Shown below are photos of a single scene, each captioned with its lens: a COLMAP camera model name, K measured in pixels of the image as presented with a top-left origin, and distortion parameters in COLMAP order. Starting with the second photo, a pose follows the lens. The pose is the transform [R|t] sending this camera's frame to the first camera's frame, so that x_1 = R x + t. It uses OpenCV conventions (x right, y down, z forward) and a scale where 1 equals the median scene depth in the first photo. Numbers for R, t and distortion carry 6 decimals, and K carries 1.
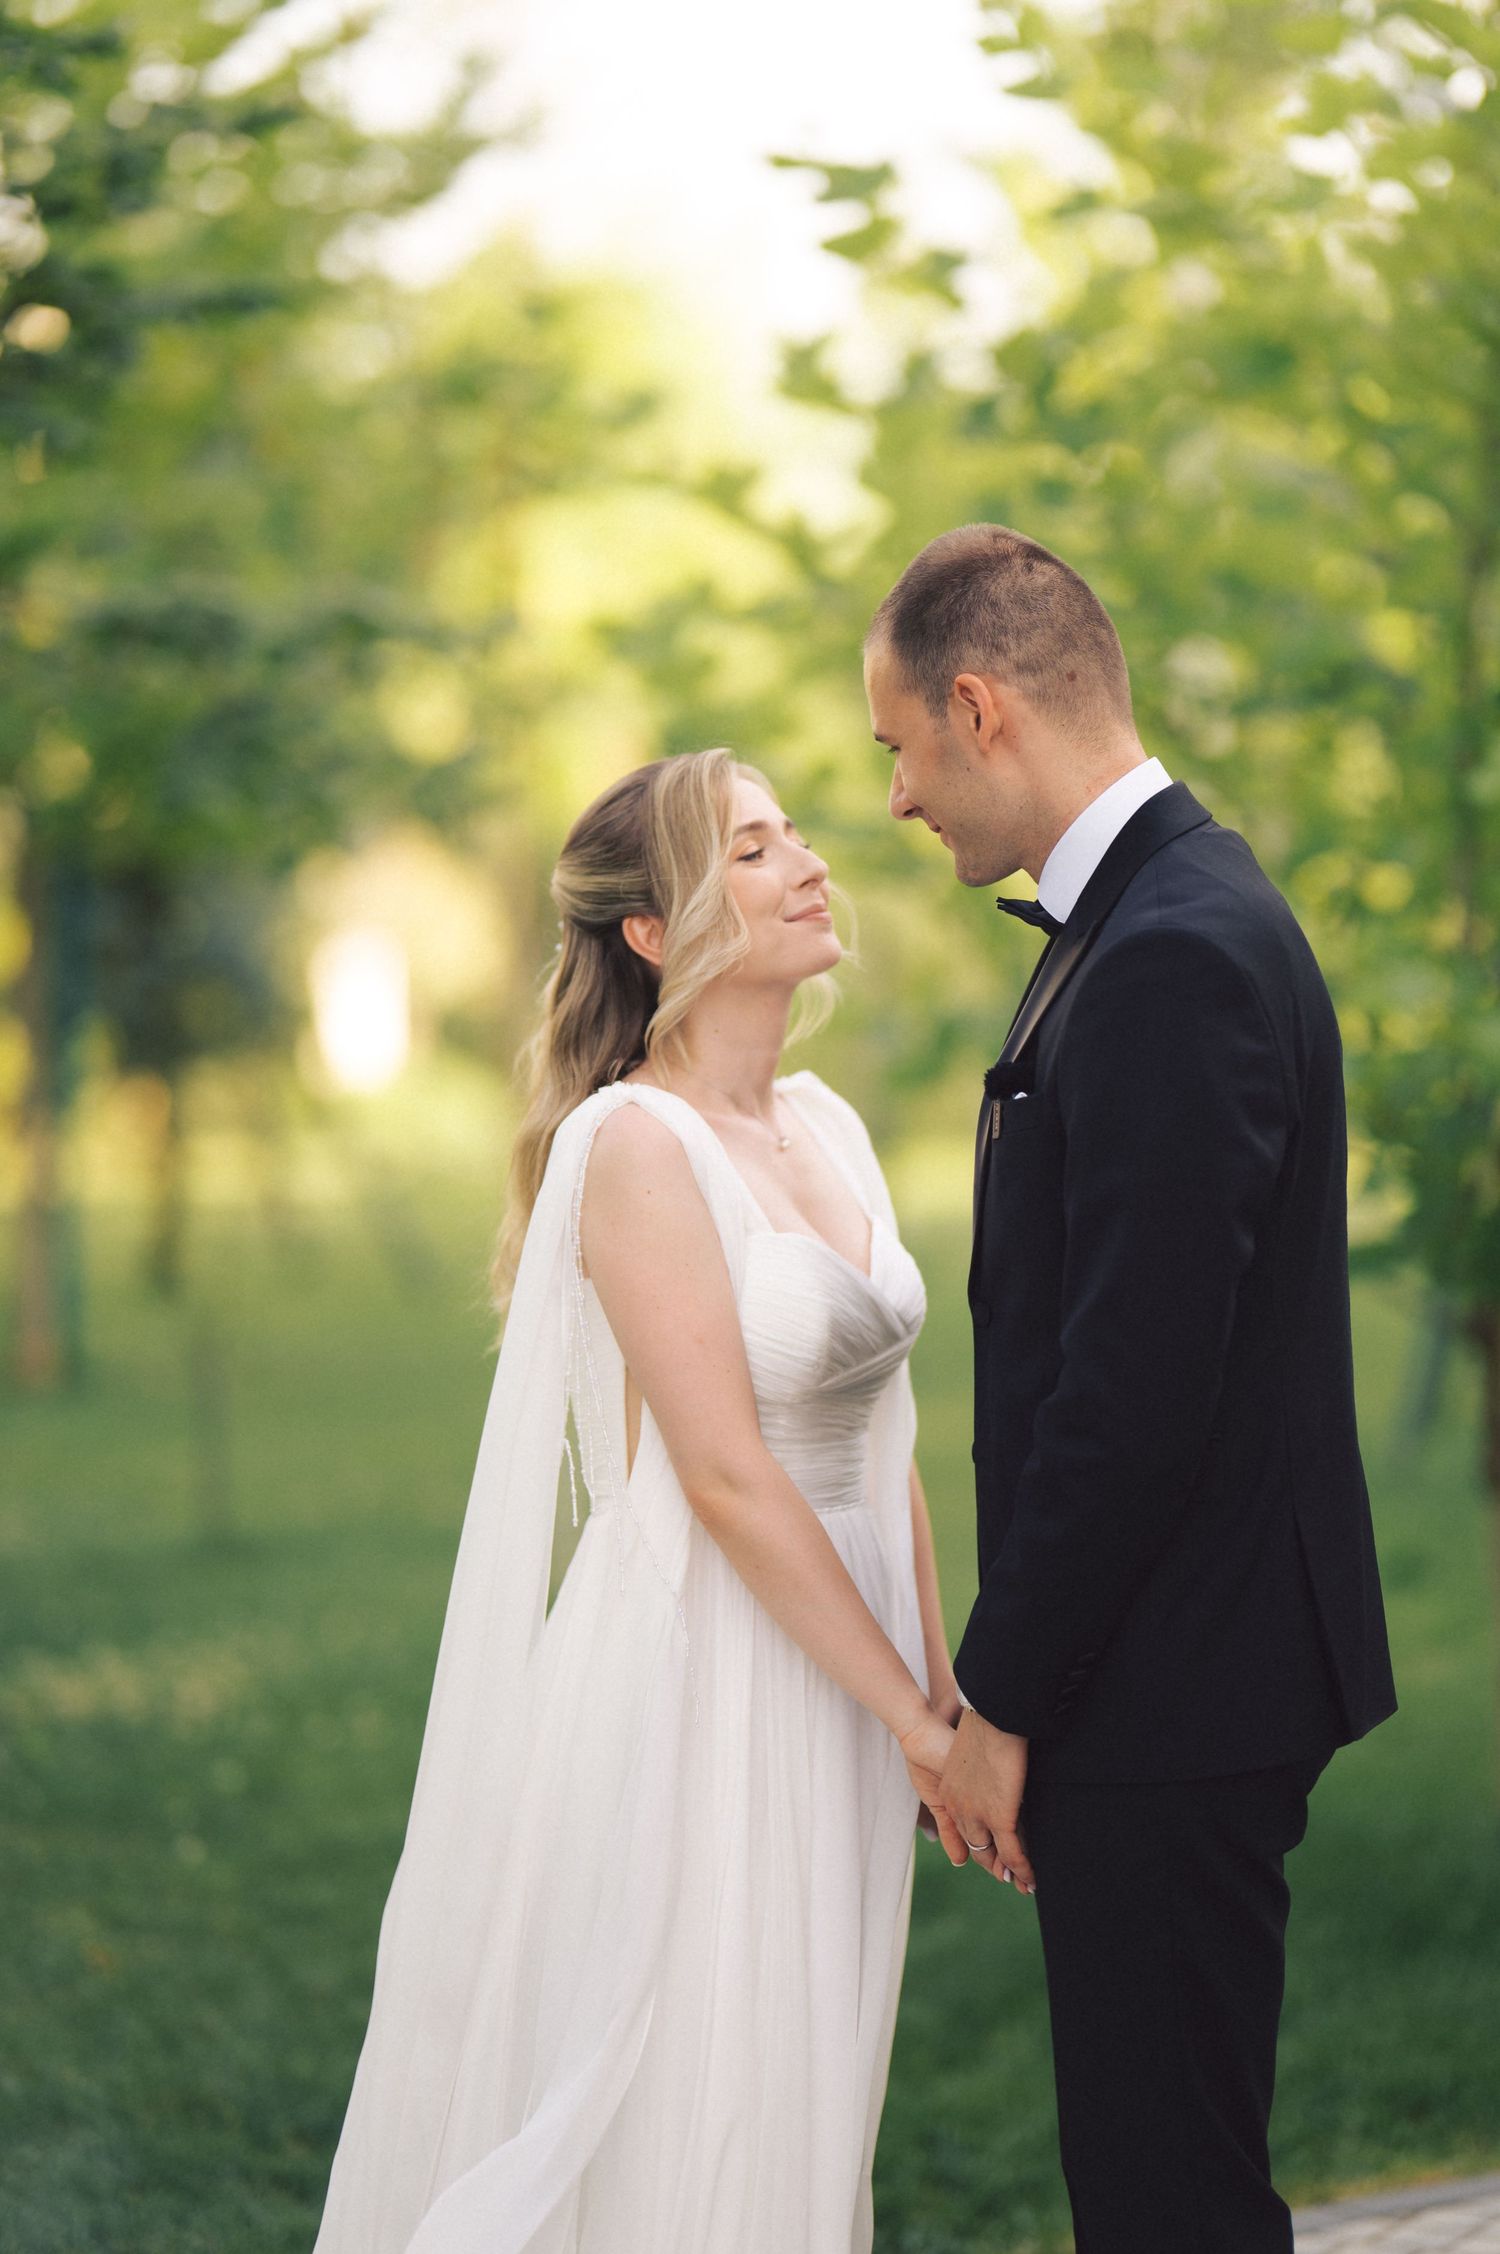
lens RADIAL K [[5727.2, 0, 750.9], [0, 5727.2, 1119.9], [0, 0, 1]] dist [0.295073, 0.000000]
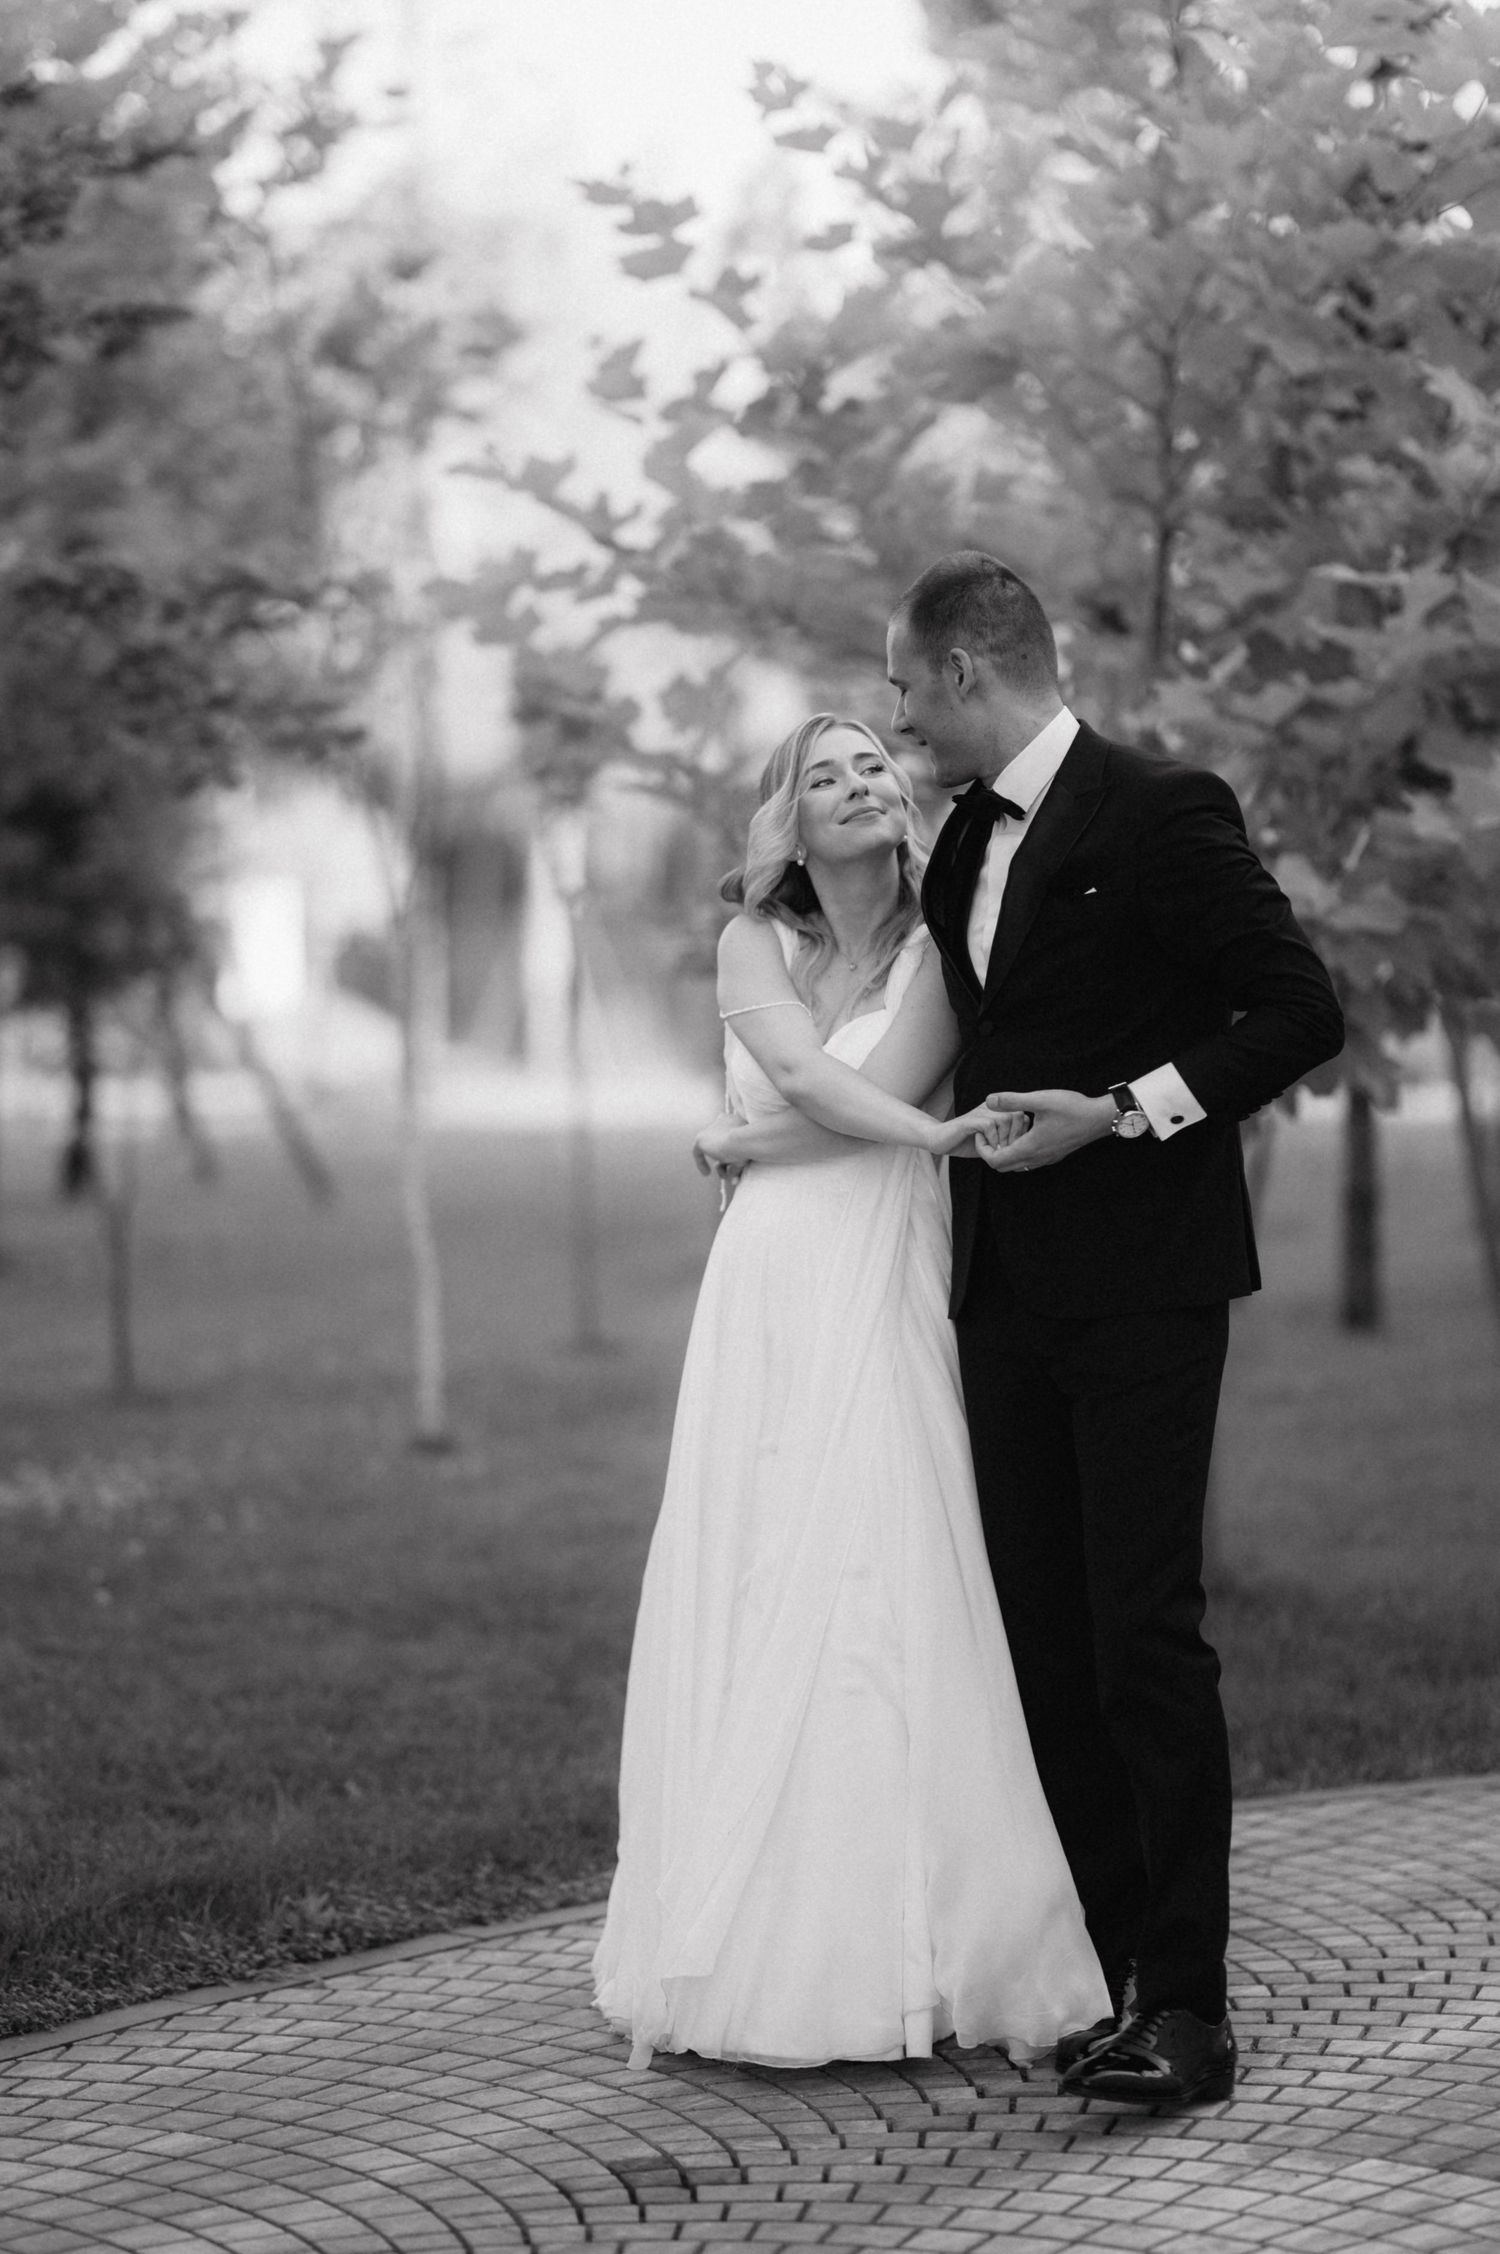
lens RADIAL K [[5727.2, 0, 659.0], [0, 5727.2, 1161.7], [0, 0, 1]] dist [0.295073, 0.000000]
pose [[1.000000, -0.000671, -0.000612, 0.019197], [0.000681, 0.999872, 0.015981, 0.013958], [0.000601, -0.015982, 0.999872, -0.194224]]
